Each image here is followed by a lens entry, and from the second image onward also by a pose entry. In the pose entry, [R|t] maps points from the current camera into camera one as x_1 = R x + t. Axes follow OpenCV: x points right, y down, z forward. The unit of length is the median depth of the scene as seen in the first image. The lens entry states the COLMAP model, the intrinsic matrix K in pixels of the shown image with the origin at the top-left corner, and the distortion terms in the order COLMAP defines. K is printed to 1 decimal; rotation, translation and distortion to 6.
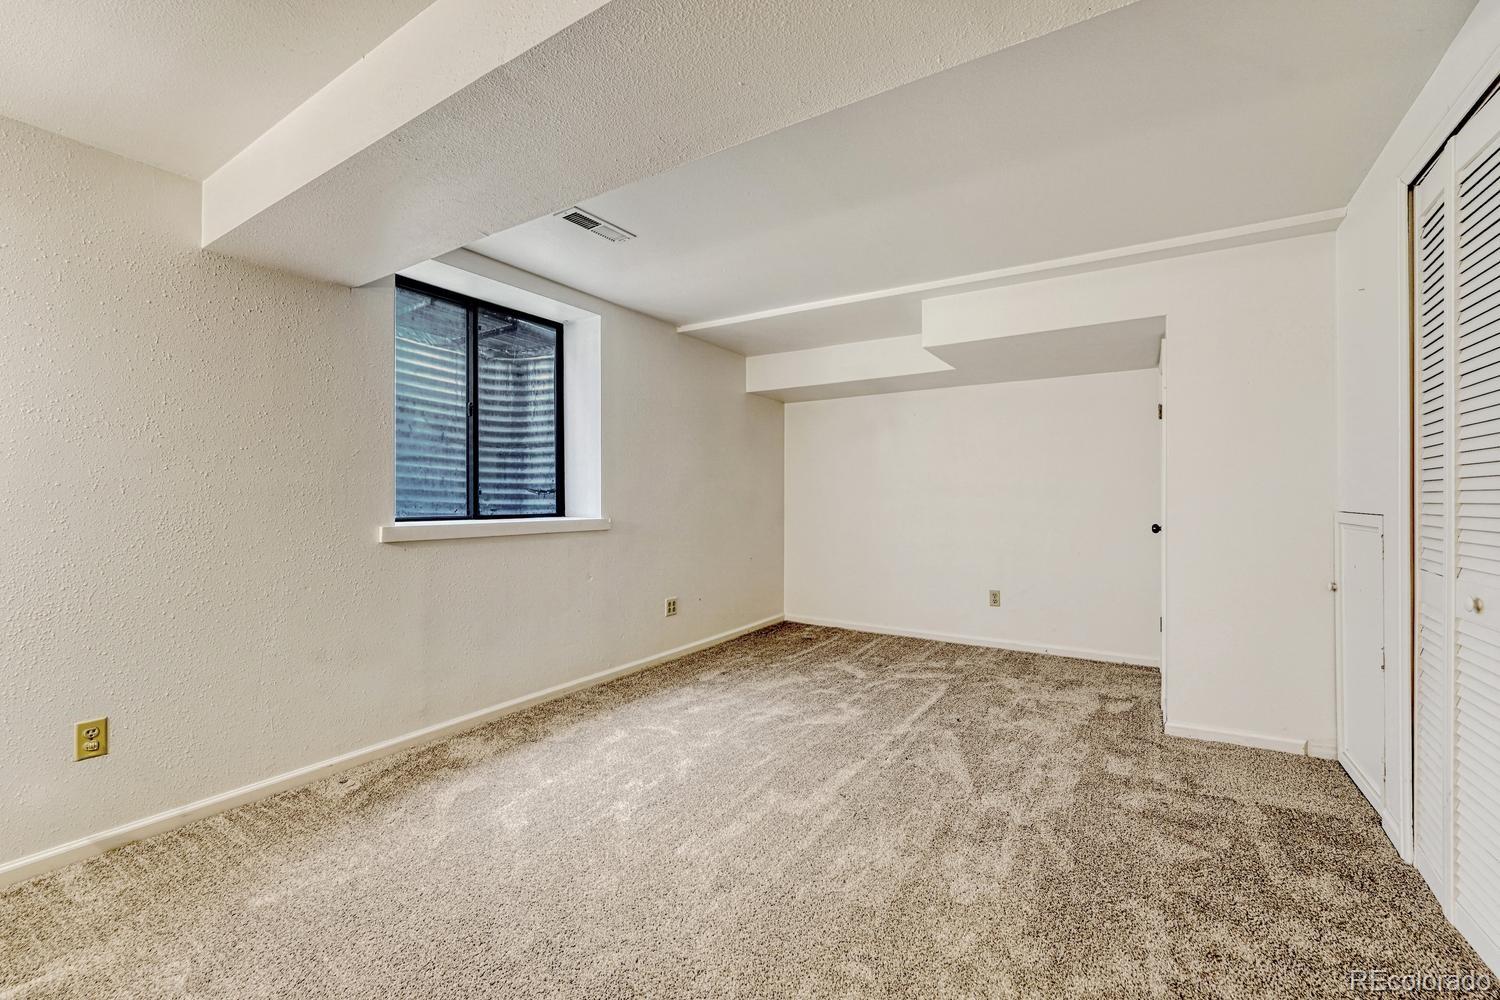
lens RADIAL K [[622.8, 0, 750.0], [0, 622.8, 492.1], [0, 0, 1]] dist [-0.010748, 0.000298]
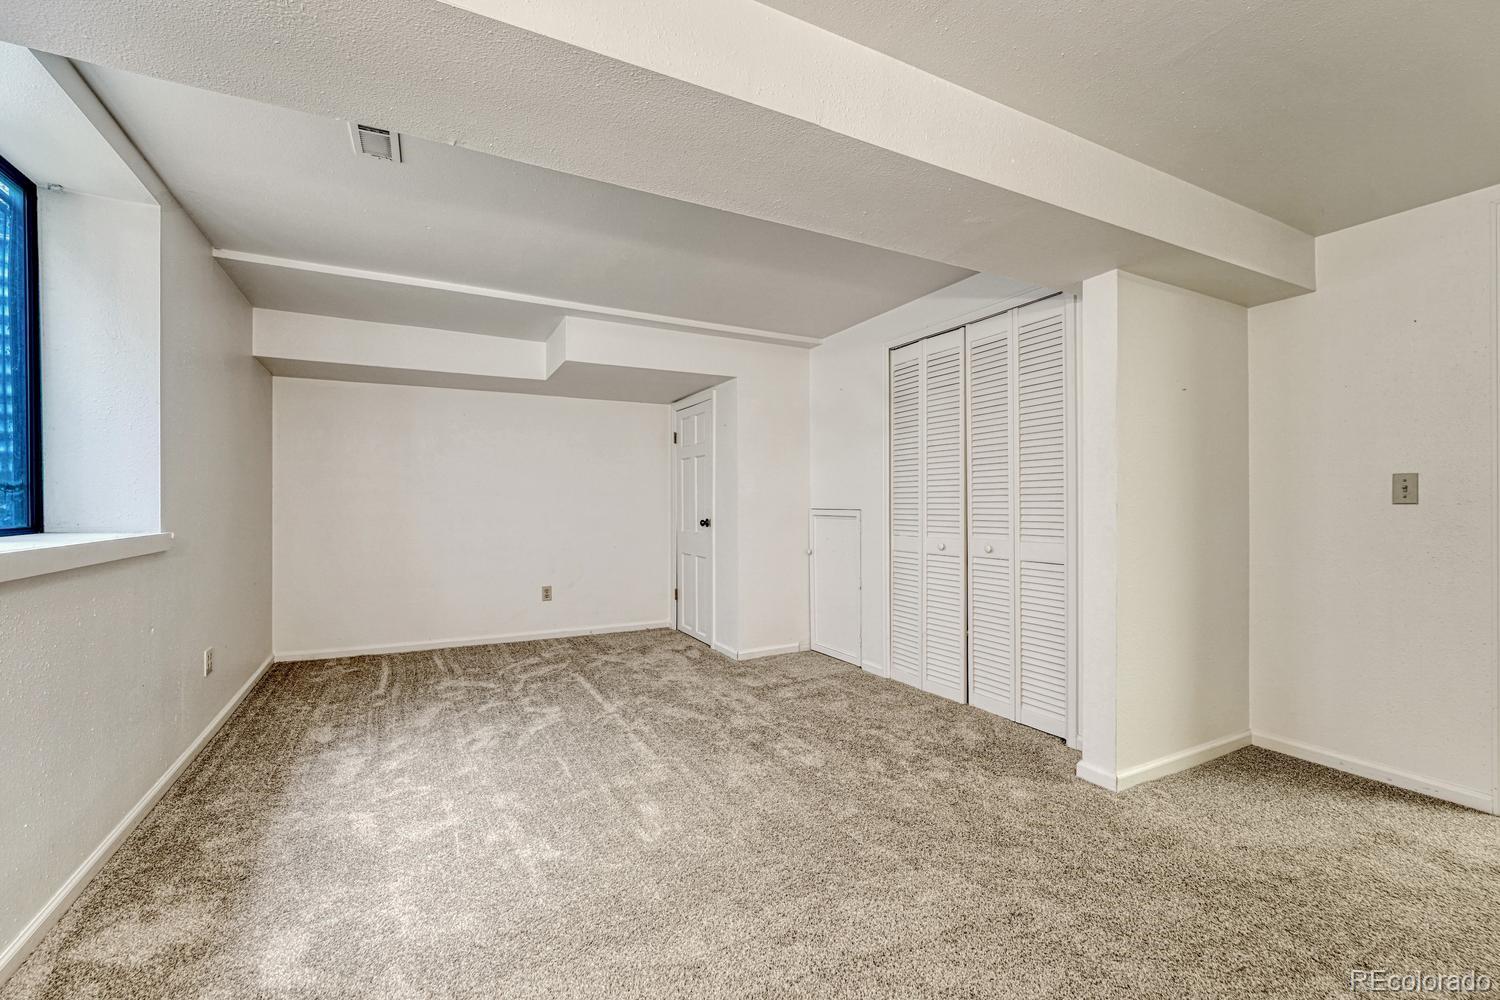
lens RADIAL K [[638.7, 0, 749.5], [0, 638.7, 500.1], [0, 0, 1]] dist [-0.003571, -0.000083]
pose [[0.493982, 0.003842, 0.869464, -0.560575], [-0.008472, 0.999964, 0.000394, 0.005524], [-0.869431, -0.007560, 0.493997, 0.193476]]
